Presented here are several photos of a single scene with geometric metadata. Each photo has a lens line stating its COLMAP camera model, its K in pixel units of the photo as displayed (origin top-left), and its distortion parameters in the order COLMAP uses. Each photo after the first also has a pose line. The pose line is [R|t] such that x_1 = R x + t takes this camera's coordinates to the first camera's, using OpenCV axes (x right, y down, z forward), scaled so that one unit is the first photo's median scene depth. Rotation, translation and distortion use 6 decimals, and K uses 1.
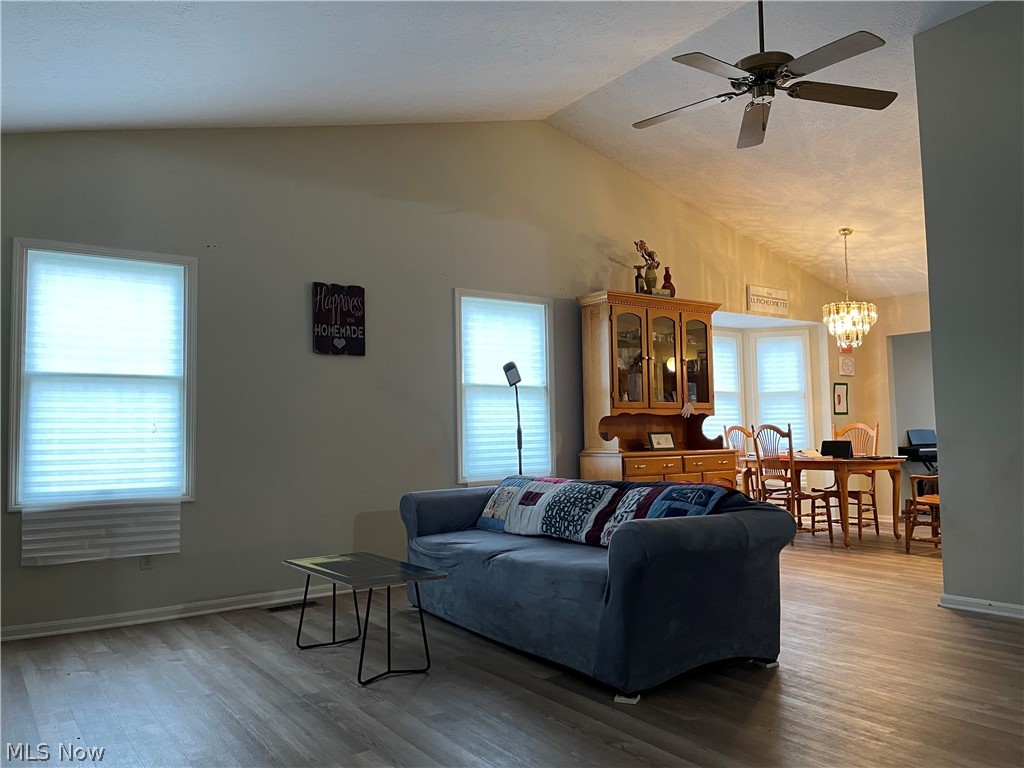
lens RADIAL K [[773.4, 0, 511.7], [0, 773.4, 383.1], [0, 0, 1]] dist [0.037172, -0.029723]
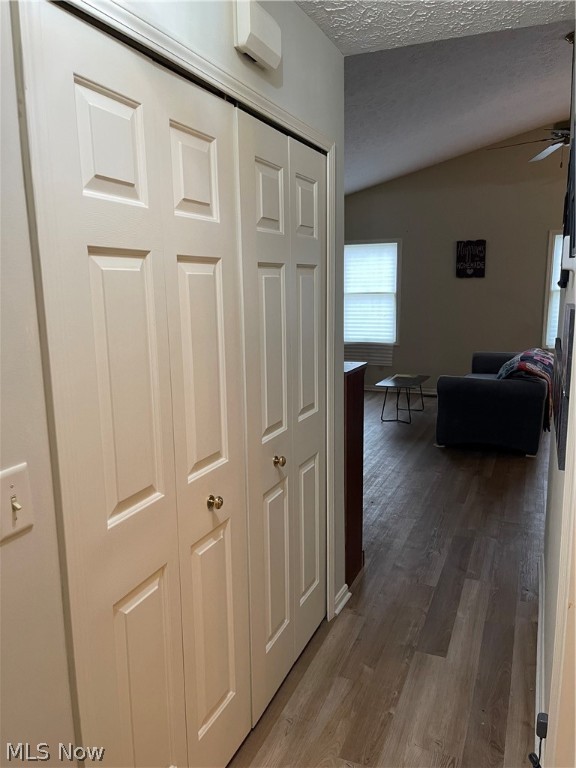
lens RADIAL K [[580.1, 0, 288.1], [0, 580.1, 385.4], [0, 0, 1]] dist [0.037172, -0.029723]
pose [[0.515454, 0.151200, -0.843472, 0.835384], [0.068551, 0.973880, 0.216469, -0.123254], [0.854171, -0.169400, 0.491625, -0.166516]]
